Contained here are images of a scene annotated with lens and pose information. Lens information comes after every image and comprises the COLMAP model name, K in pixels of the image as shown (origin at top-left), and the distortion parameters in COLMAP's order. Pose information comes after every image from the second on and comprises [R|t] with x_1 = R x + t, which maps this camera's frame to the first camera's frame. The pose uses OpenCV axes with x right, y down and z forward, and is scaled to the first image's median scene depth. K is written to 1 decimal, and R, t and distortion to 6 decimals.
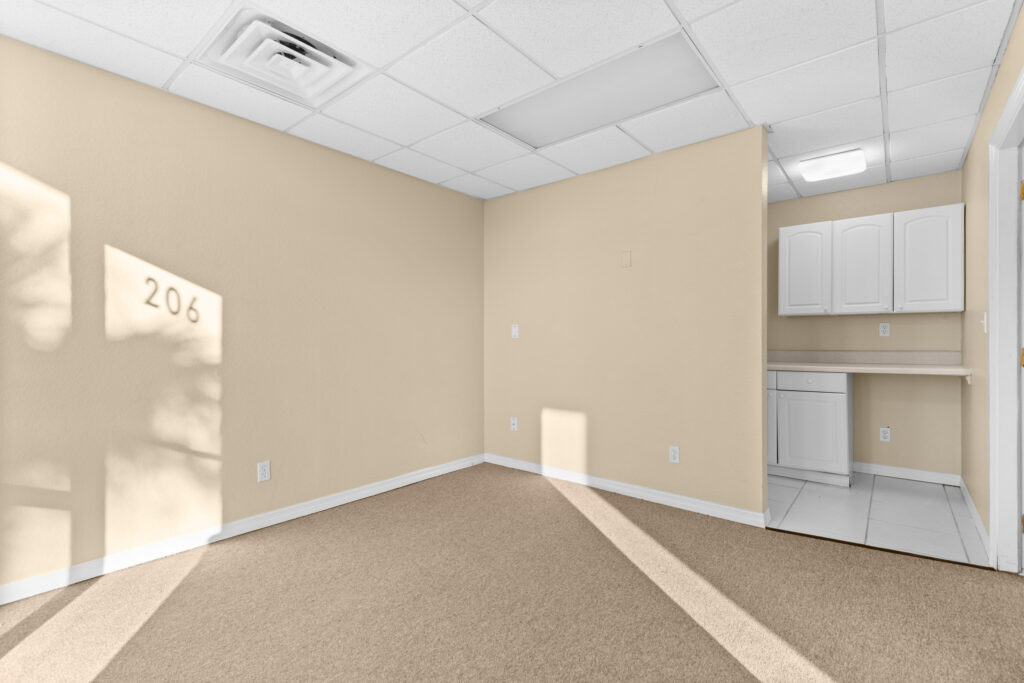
lens RADIAL K [[461.4, 0, 509.3], [0, 461.4, 340.0], [0, 0, 1]] dist [0.005190, 0.000836]
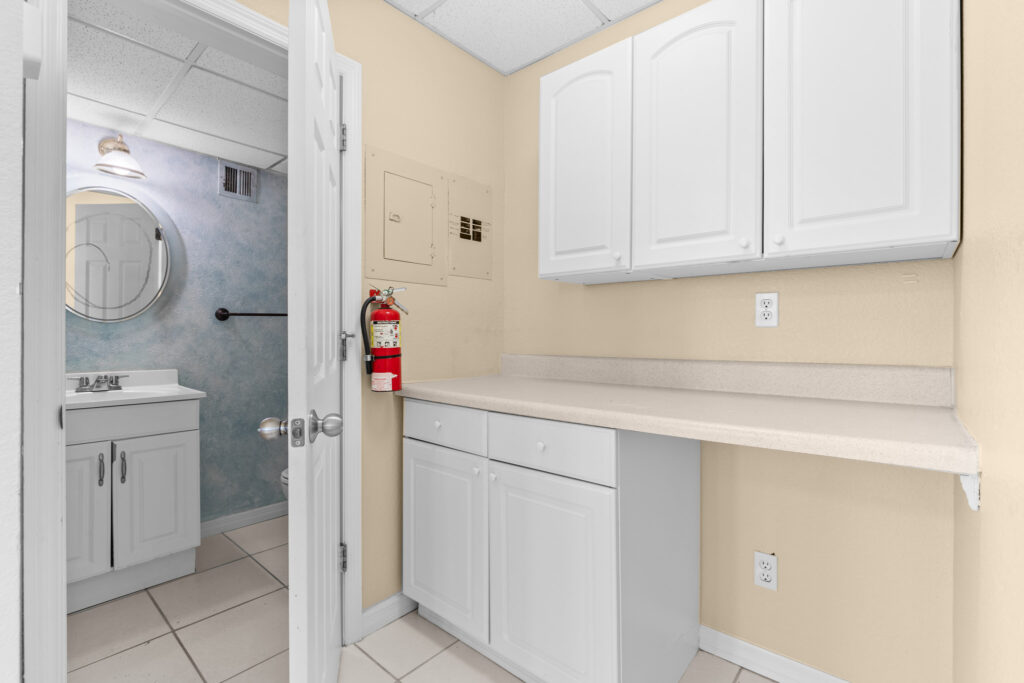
lens RADIAL K [[460.1, 0, 509.0], [0, 460.1, 335.6], [0, 0, 1]] dist [-0.002325, -0.000253]
pose [[0.999756, 0.006426, -0.021156, 0.674733], [-0.006495, 0.999974, -0.003192, 0.003113], [0.021135, 0.003328, 0.999771, 0.675944]]
